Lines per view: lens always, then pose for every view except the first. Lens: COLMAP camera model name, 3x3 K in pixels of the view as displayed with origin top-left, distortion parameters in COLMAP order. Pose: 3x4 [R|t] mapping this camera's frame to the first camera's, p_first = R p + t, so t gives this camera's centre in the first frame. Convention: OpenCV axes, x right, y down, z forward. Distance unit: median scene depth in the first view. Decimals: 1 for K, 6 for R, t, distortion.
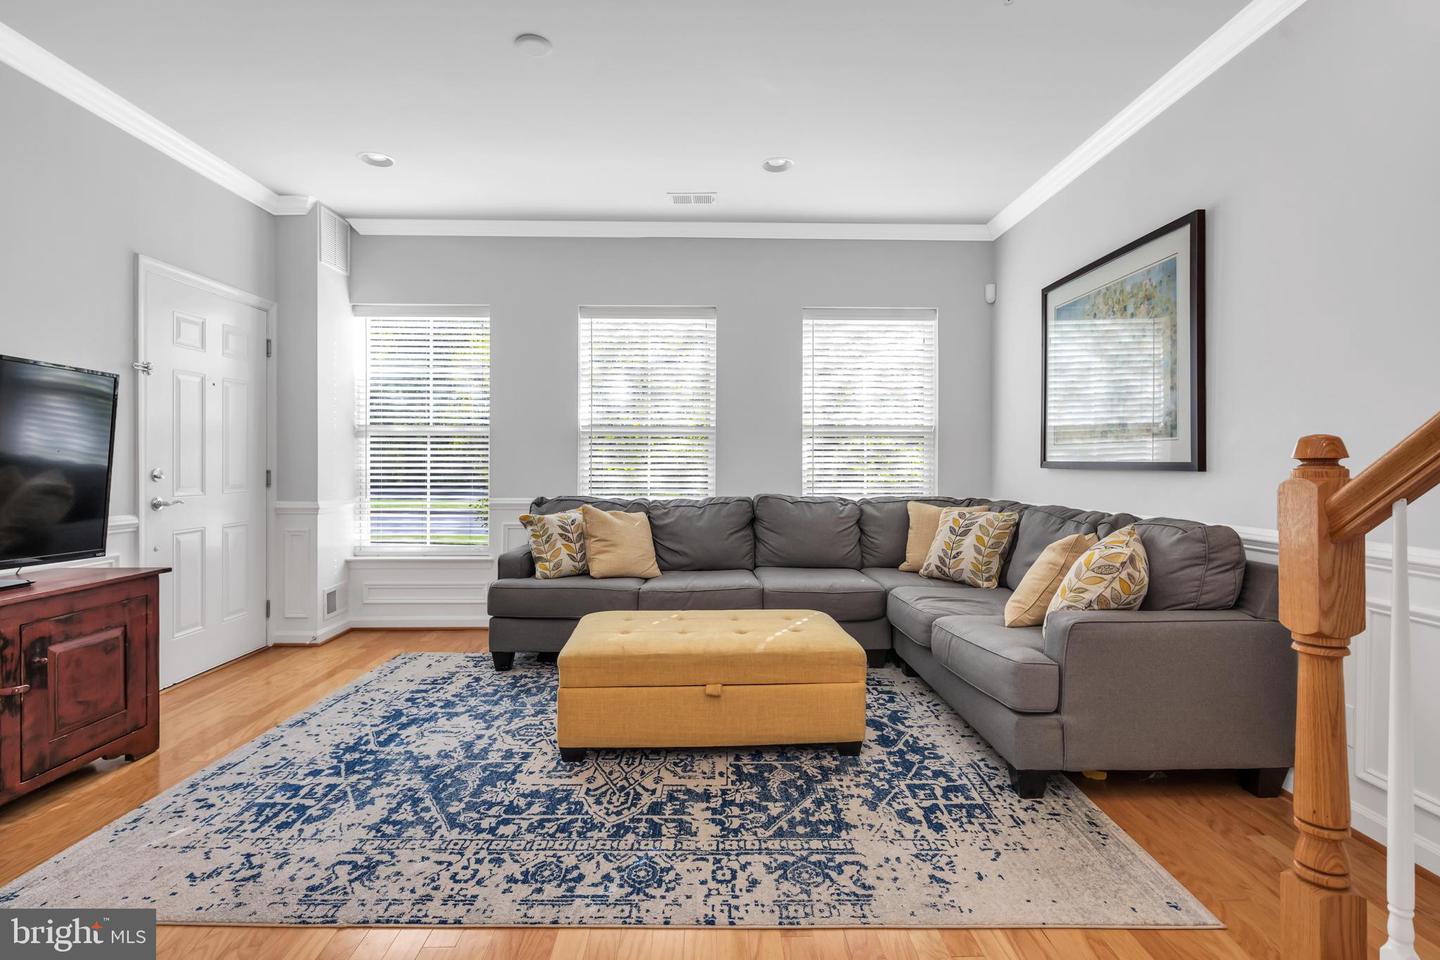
lens RADIAL K [[696.2, 0, 722.0], [0, 696.2, 461.2], [0, 0, 1]] dist [-0.000334, -0.001387]
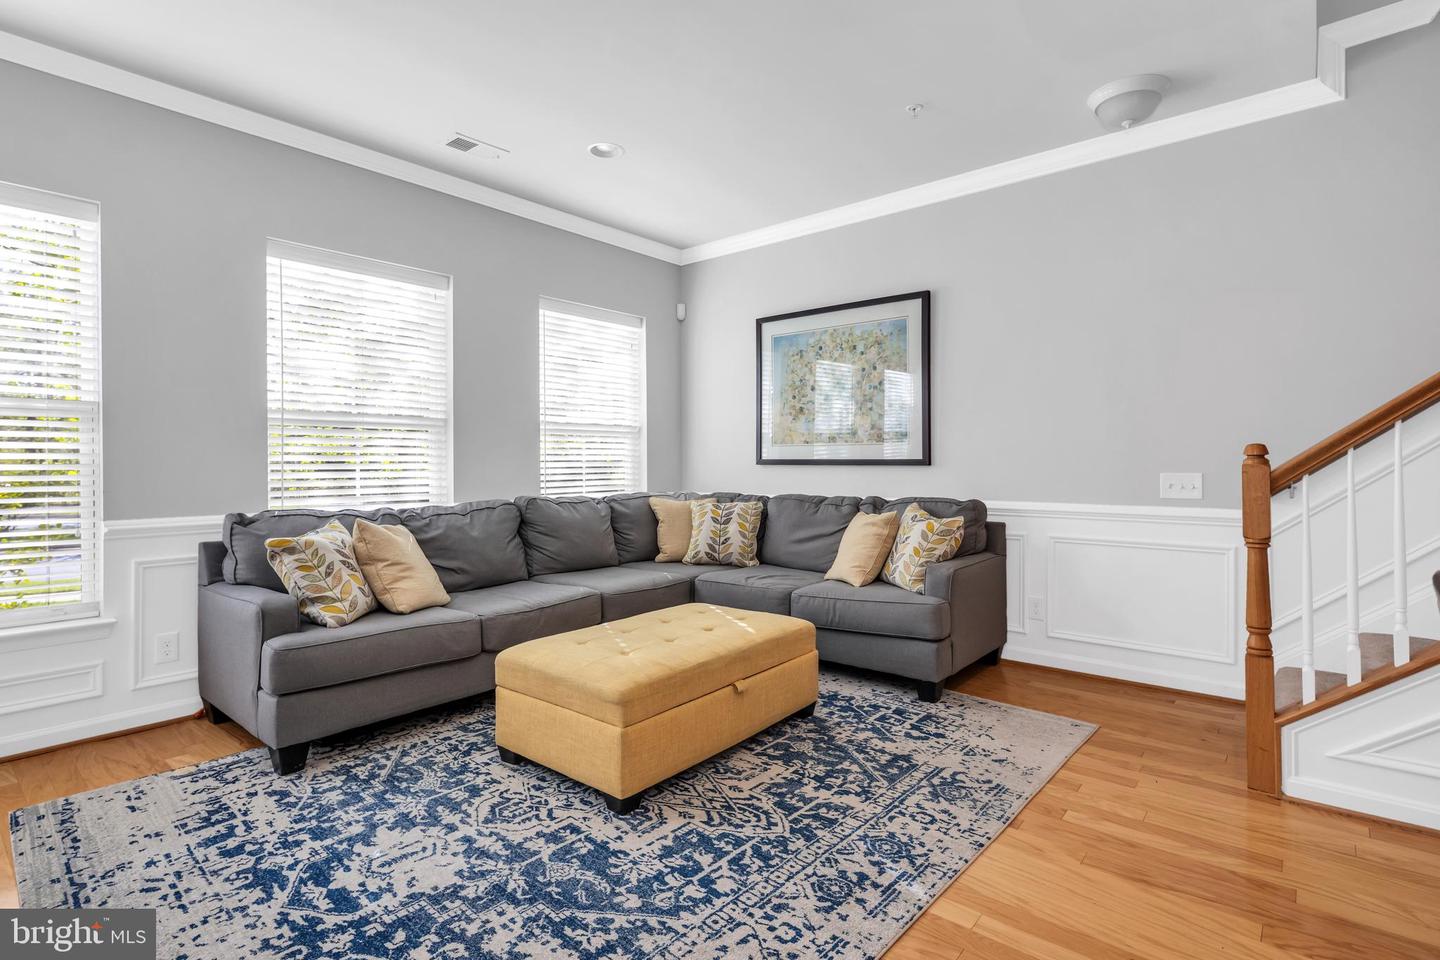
lens RADIAL K [[701.6, 0, 724.1], [0, 701.6, 461.8], [0, 0, 1]] dist [-0.000018, -0.001524]
pose [[0.665420, -0.003993, 0.746458, -0.730516], [0.003500, 0.999991, 0.002229, 0.002182], [-0.746461, 0.001129, 0.665428, 0.322342]]
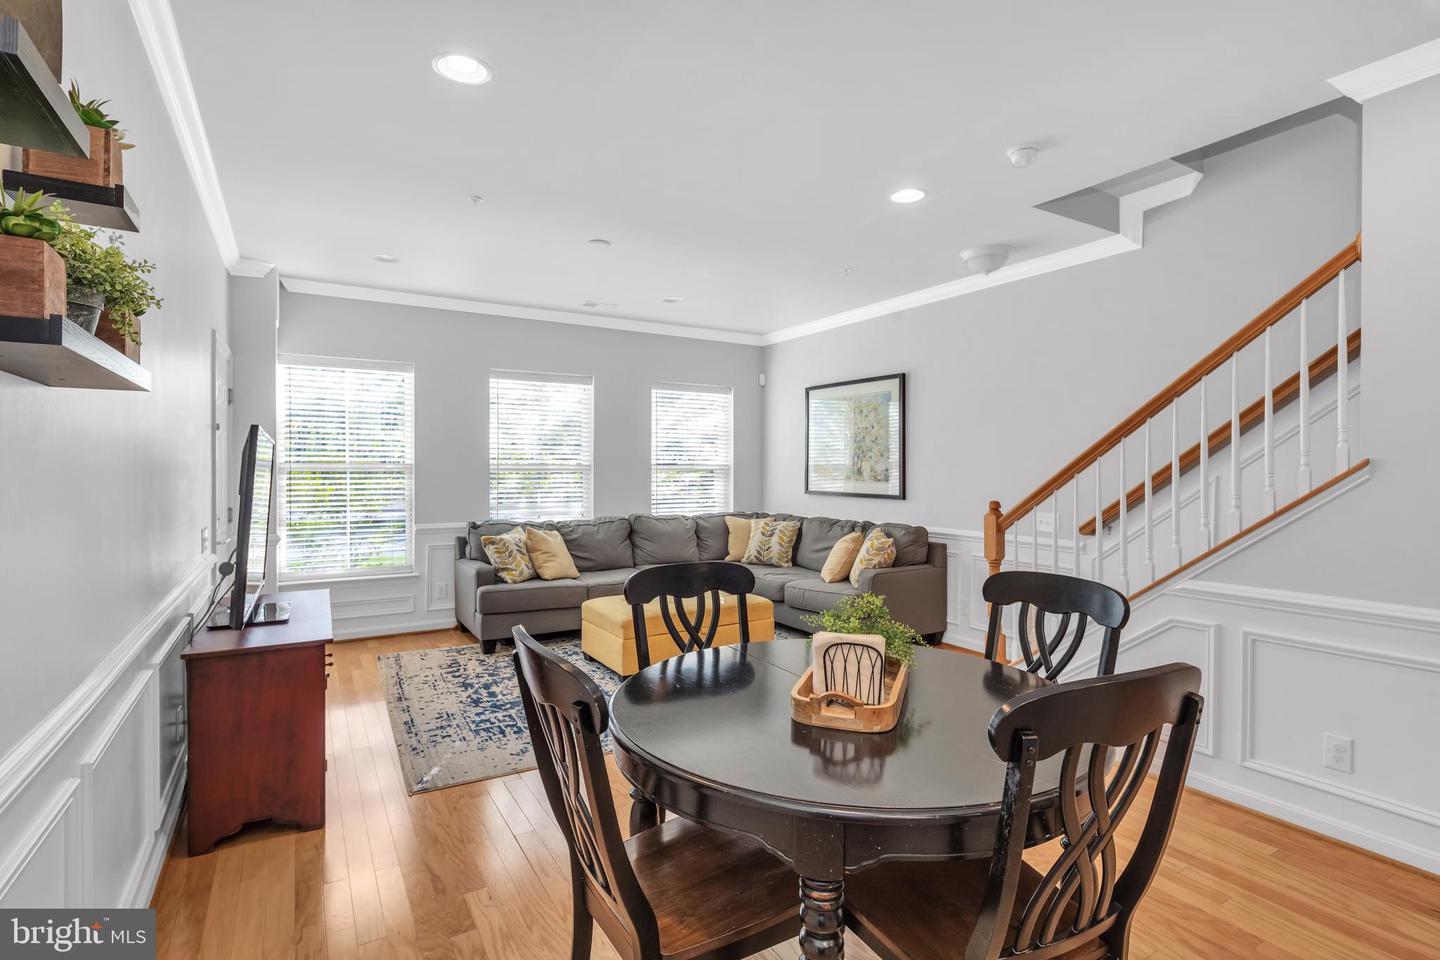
lens RADIAL K [[690.4, 0, 722.1], [0, 690.4, 473.1], [0, 0, 1]] dist [0.001732, 0.000205]
pose [[0.868179, -0.002186, 0.496247, -0.788826], [-0.002610, 0.999956, 0.008970, -0.081144], [-0.496245, -0.009082, 0.868135, -0.504480]]
